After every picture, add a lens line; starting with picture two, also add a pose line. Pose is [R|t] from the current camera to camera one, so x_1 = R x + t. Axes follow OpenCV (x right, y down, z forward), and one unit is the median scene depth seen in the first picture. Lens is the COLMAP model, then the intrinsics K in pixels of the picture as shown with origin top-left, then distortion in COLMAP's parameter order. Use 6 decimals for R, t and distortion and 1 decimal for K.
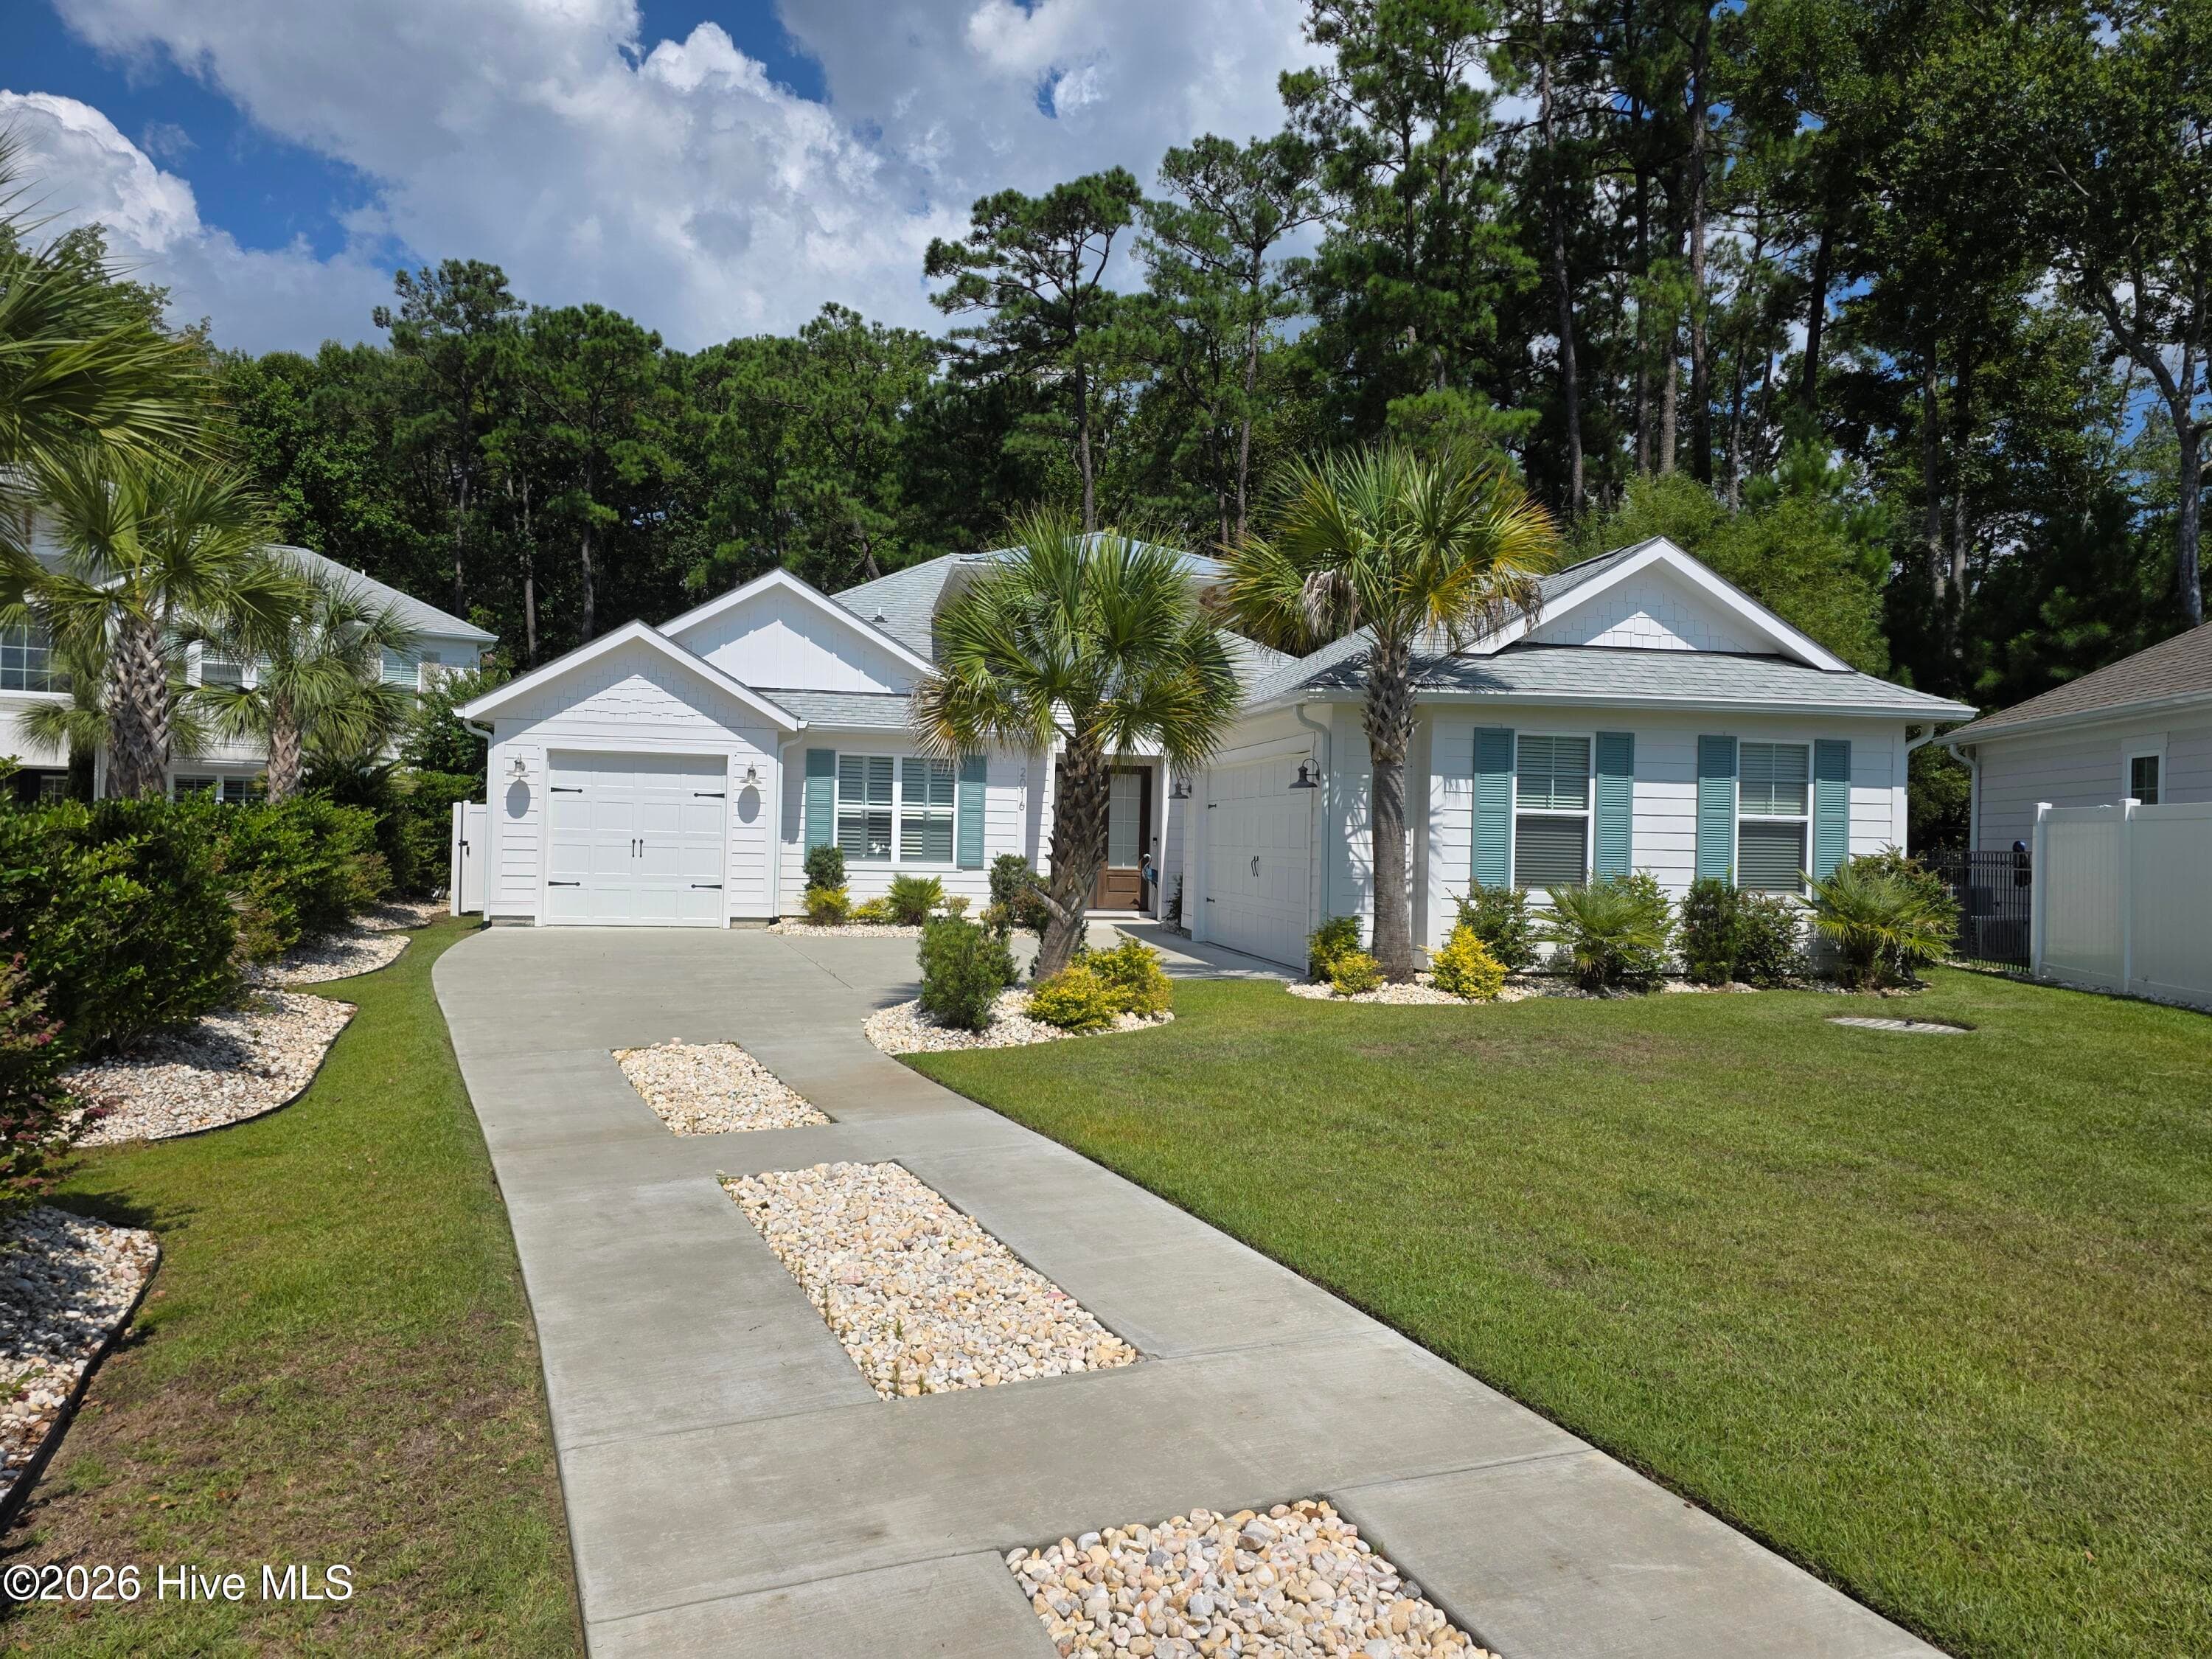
lens RADIAL K [[1491.8, 0, 1106.0], [0, 1491.8, 829.5], [0, 0, 1]] dist [0.068116, -0.004937]
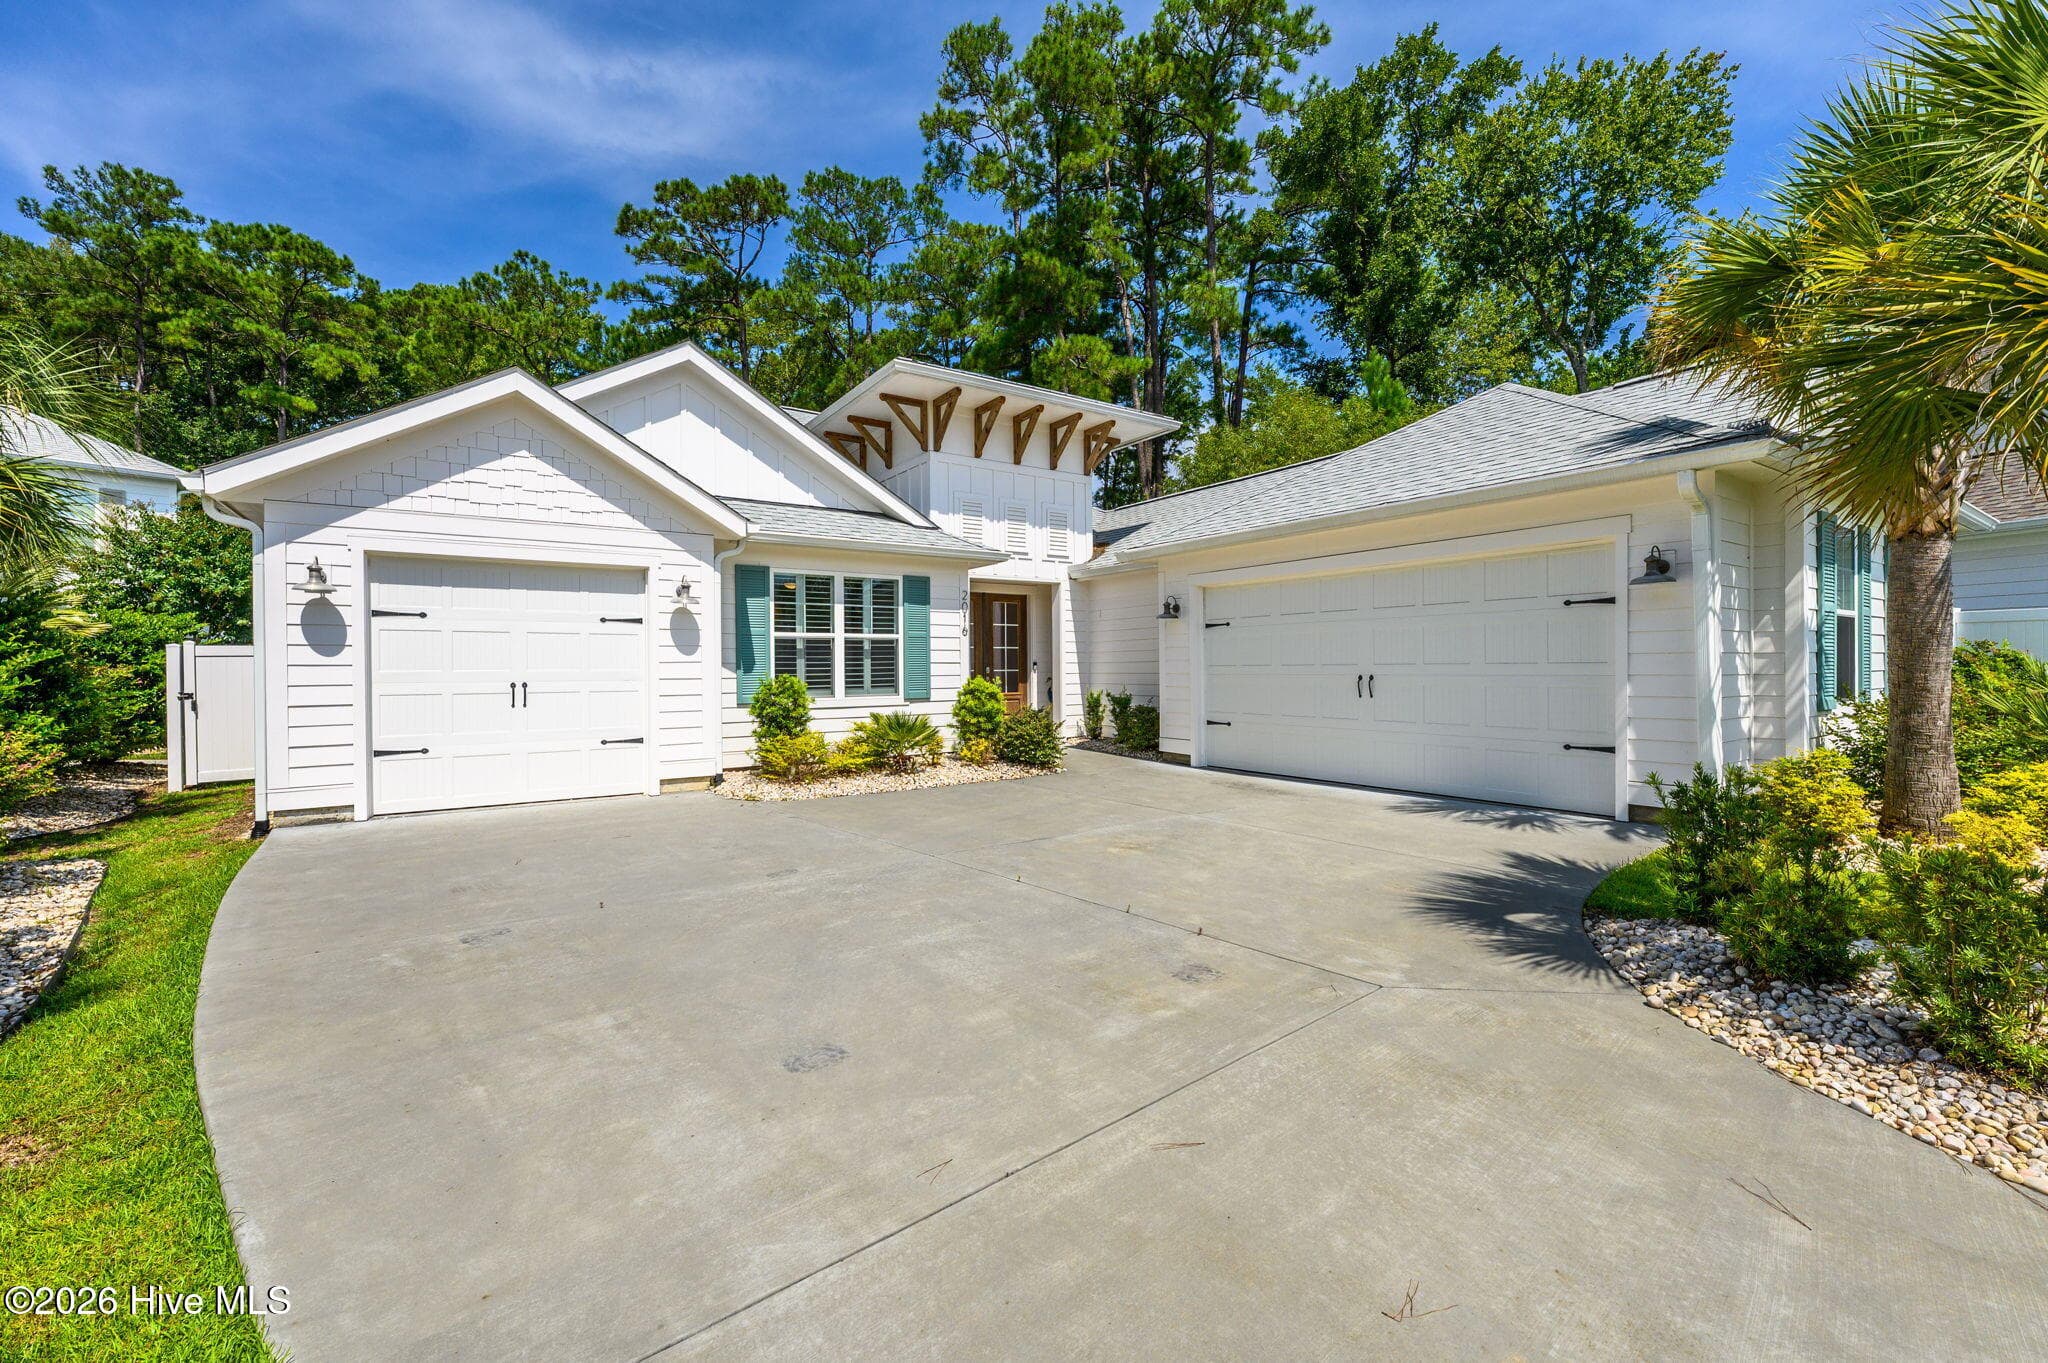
lens RADIAL K [[825.1, 0, 1017.2], [0, 825.1, 678.7], [0, 0, 1]] dist [0.009867, 0.000159]
pose [[0.917588, -0.036287, 0.395872, -0.257044], [0.028565, 0.999270, 0.025384, 0.001566], [-0.396504, -0.011984, 0.917955, 0.555937]]
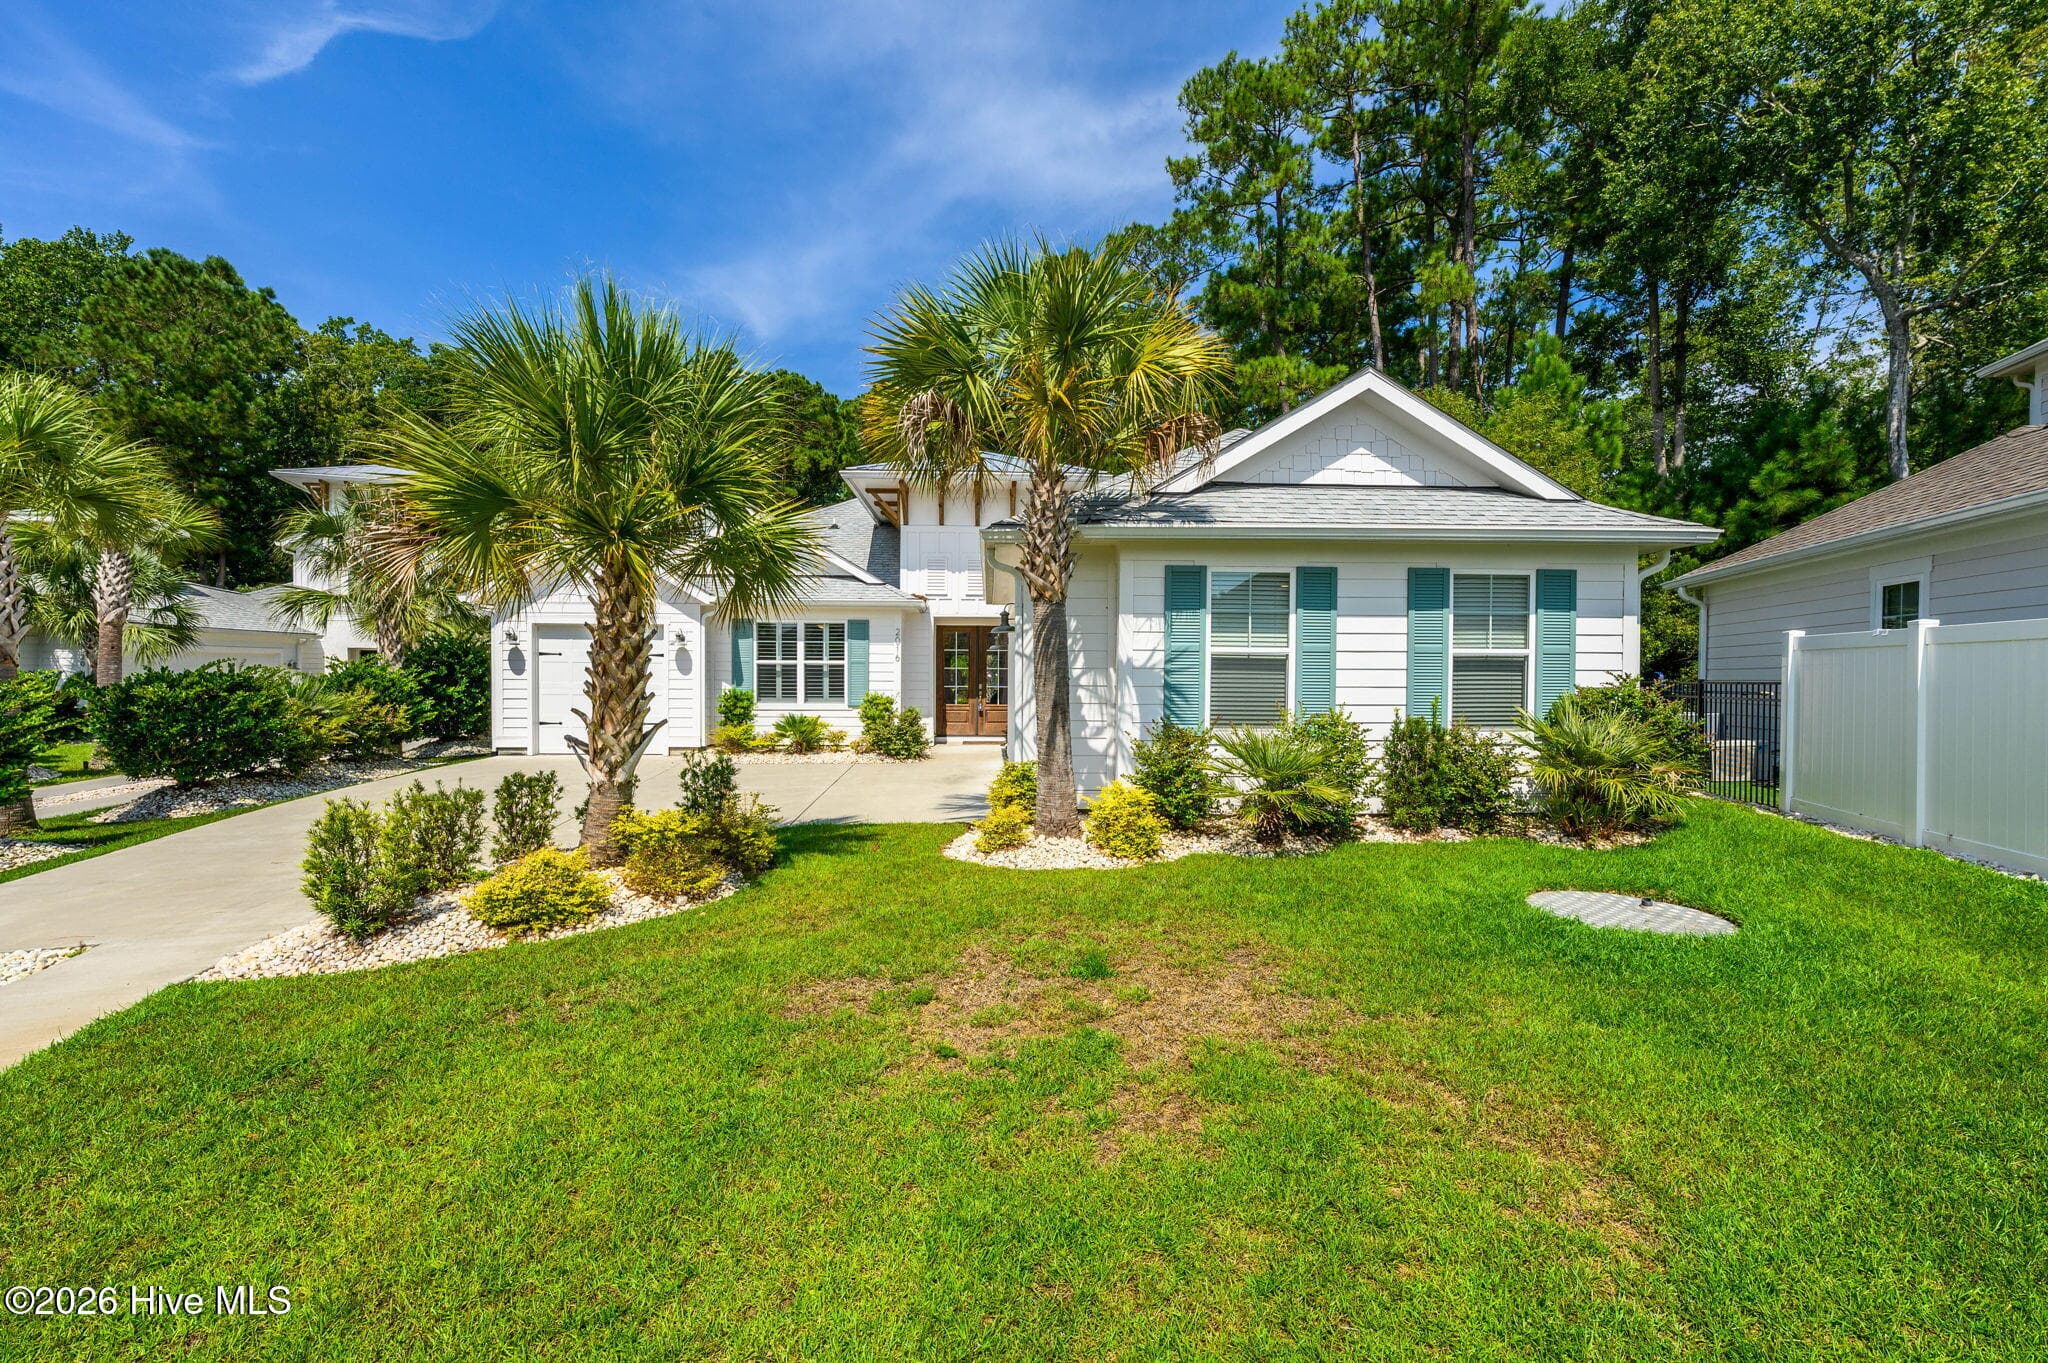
lens RADIAL K [[836.3, 0, 1013.2], [0, 836.3, 693.6], [0, 0, 1]] dist [0.000706, 0.000575]
pose [[0.987731, -0.014478, -0.155494, 0.171321], [0.017650, 0.999663, 0.019040, 0.002524], [0.155166, -0.021551, 0.987653, 0.327365]]
